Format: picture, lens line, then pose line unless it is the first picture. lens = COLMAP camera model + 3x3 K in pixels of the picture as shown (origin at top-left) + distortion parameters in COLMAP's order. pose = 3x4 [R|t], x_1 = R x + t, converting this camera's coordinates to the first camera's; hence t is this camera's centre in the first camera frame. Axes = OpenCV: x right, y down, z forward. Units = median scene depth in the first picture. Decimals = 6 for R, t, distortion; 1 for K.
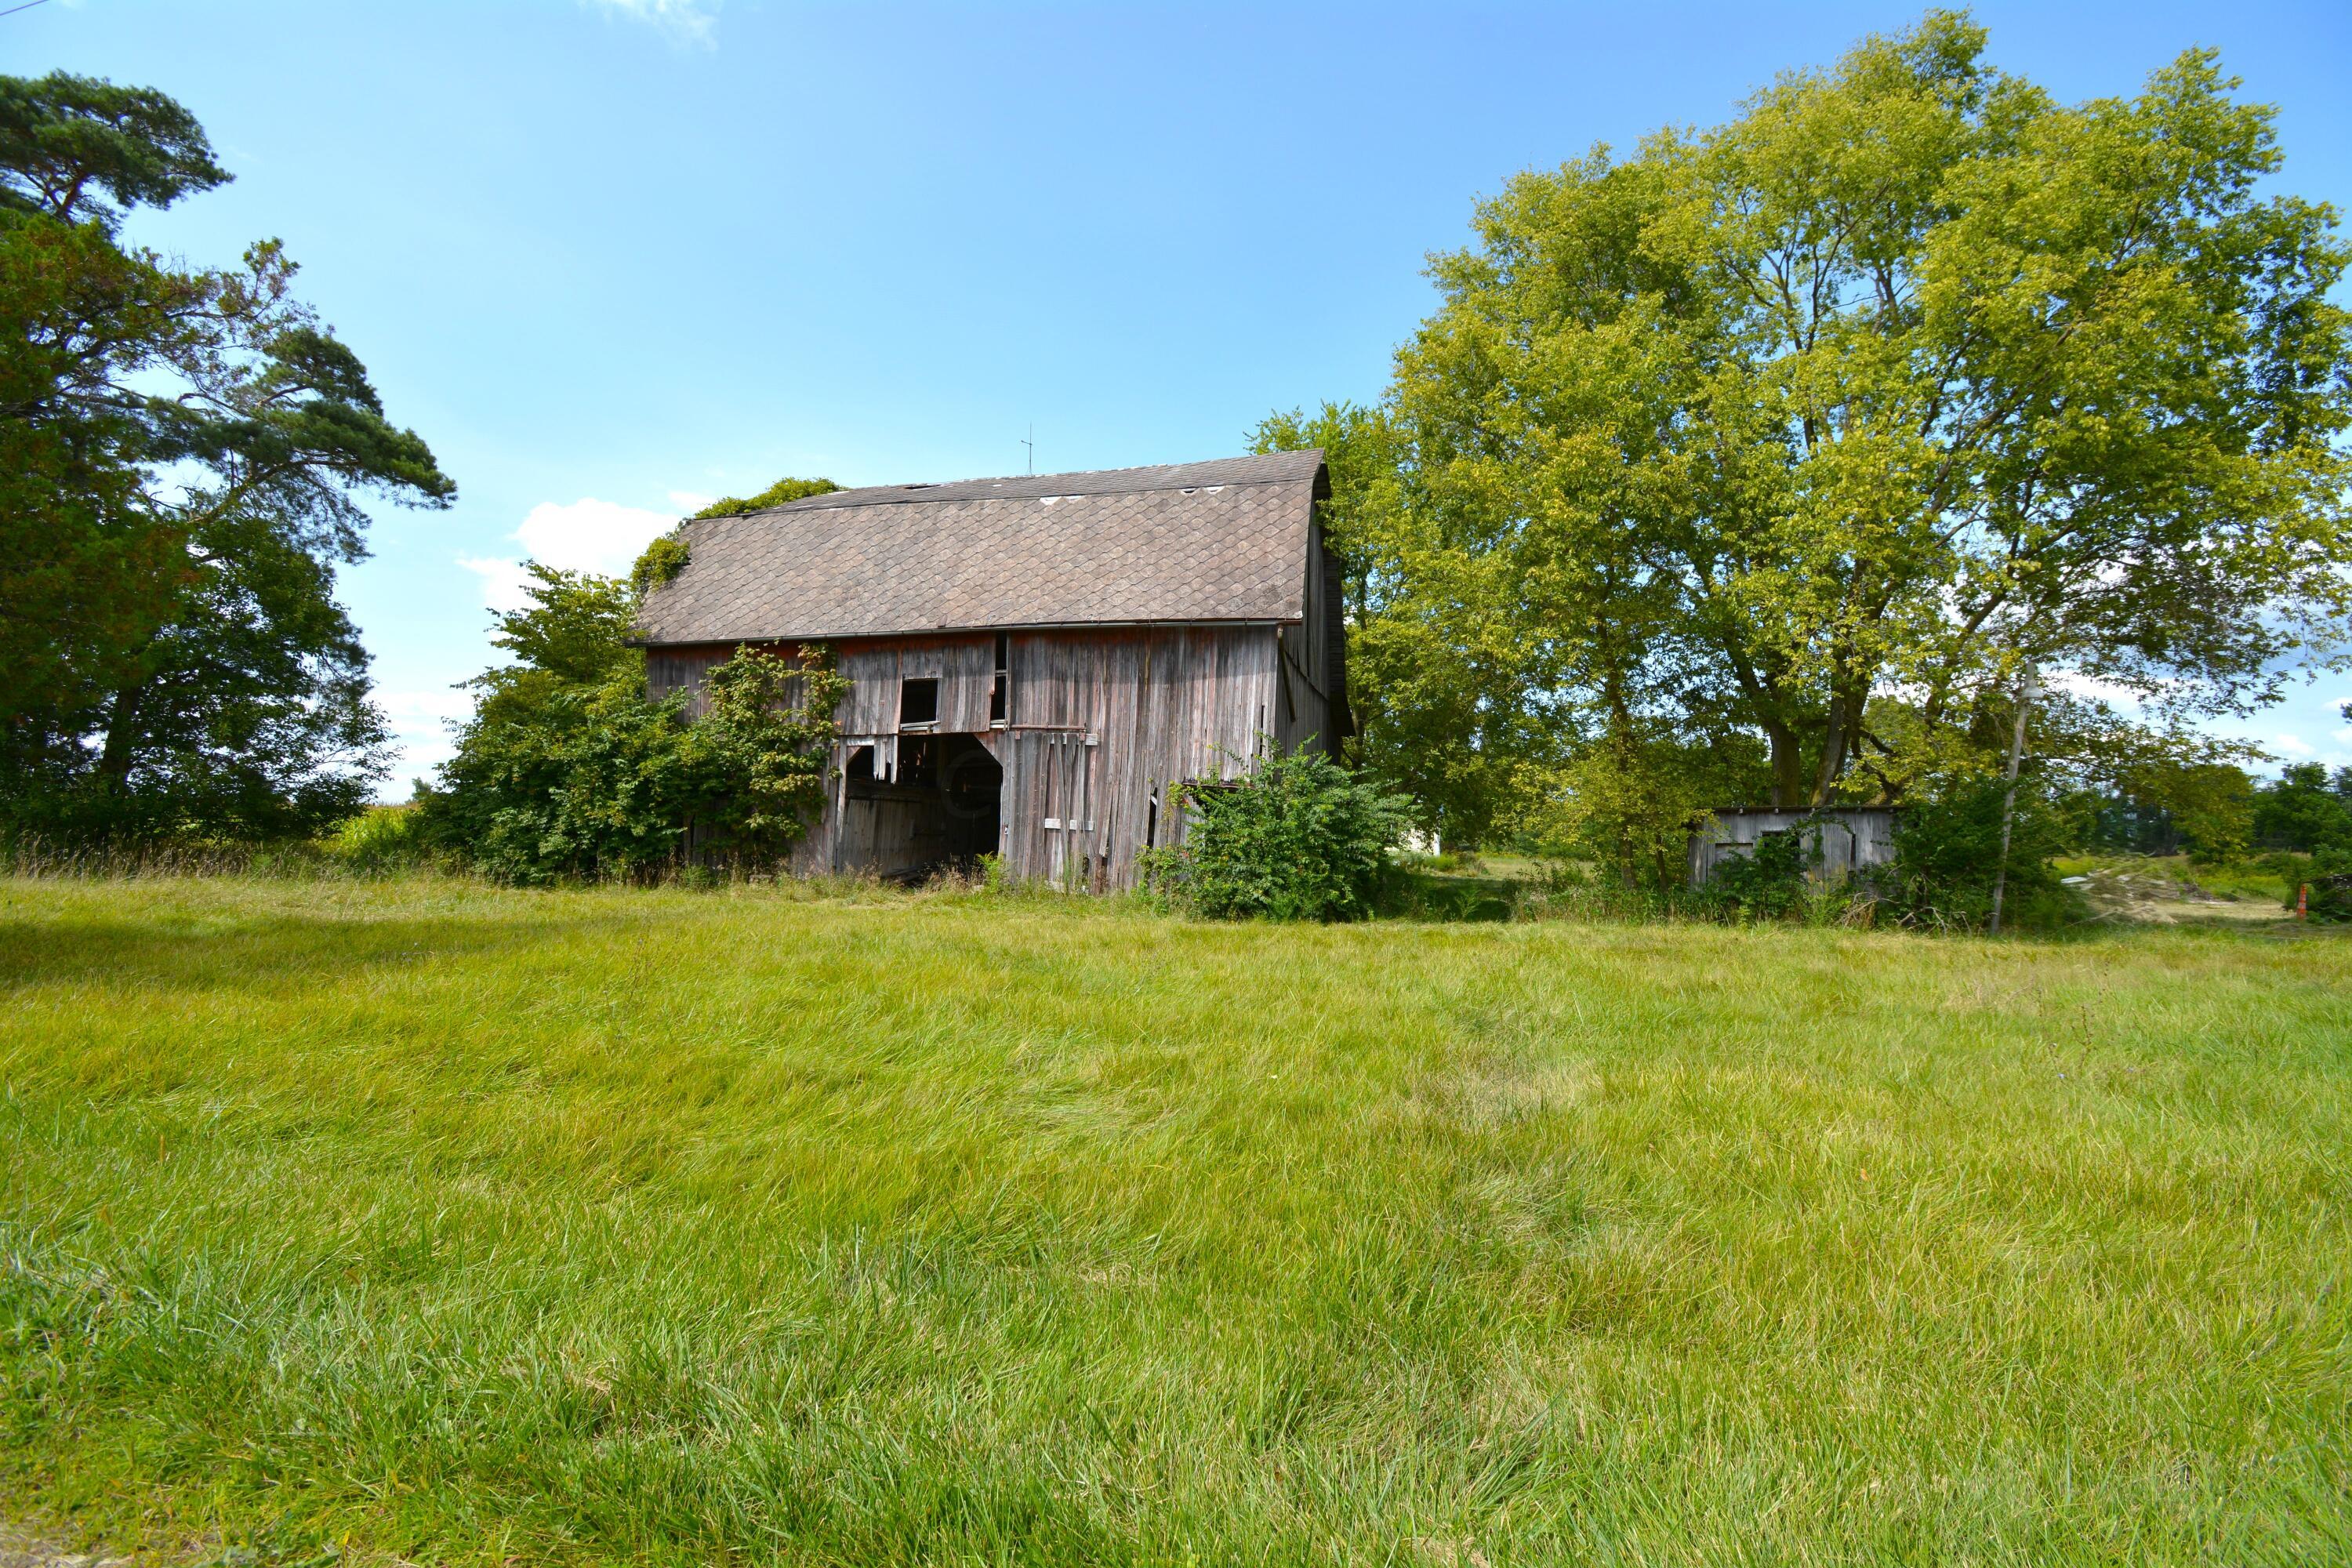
lens RADIAL K [[1056.8, 0, 1176.0], [0, 1056.8, 784.0], [0, 0, 1]] dist [-0.000493, -0.019187]
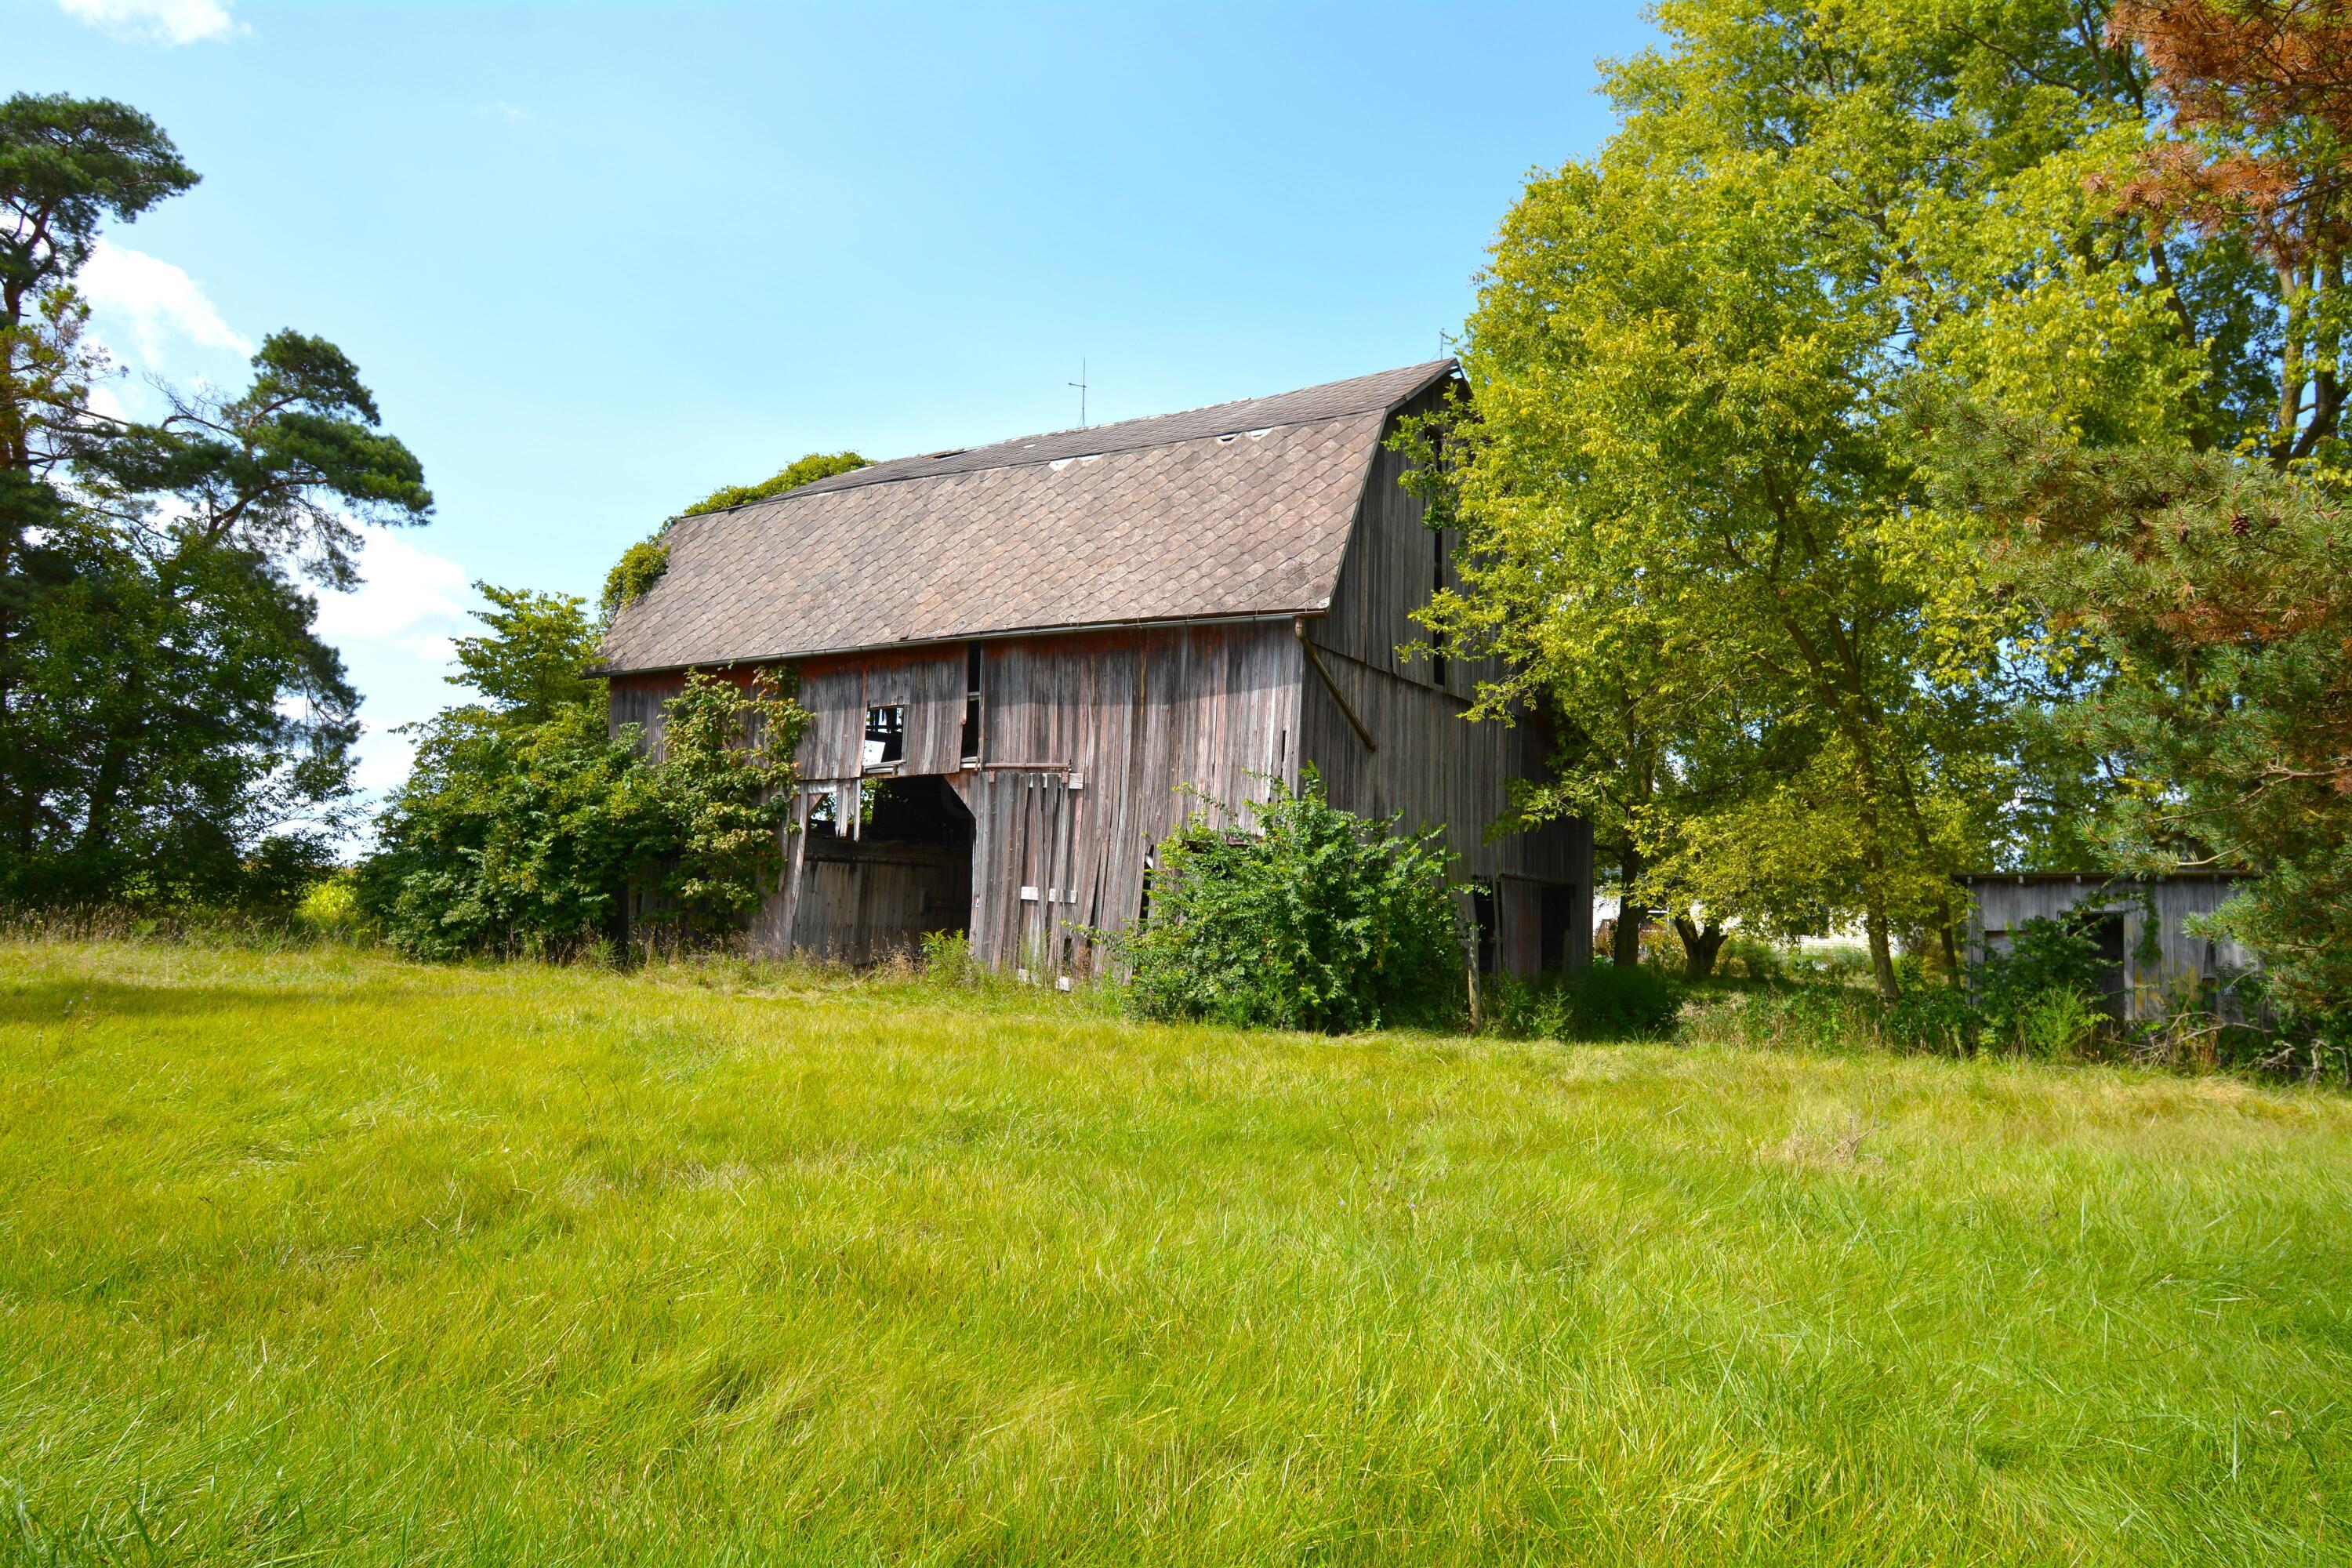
lens RADIAL K [[1553.1, 0, 1176.1], [0, 1553.1, 813.9], [0, 0, 1]] dist [0.003253, -0.053968]
pose [[0.955759, -0.008643, -0.294025, 0.303594], [0.002529, 0.999773, -0.021170, 0.004413], [0.294141, 0.019490, 0.955563, -0.029802]]
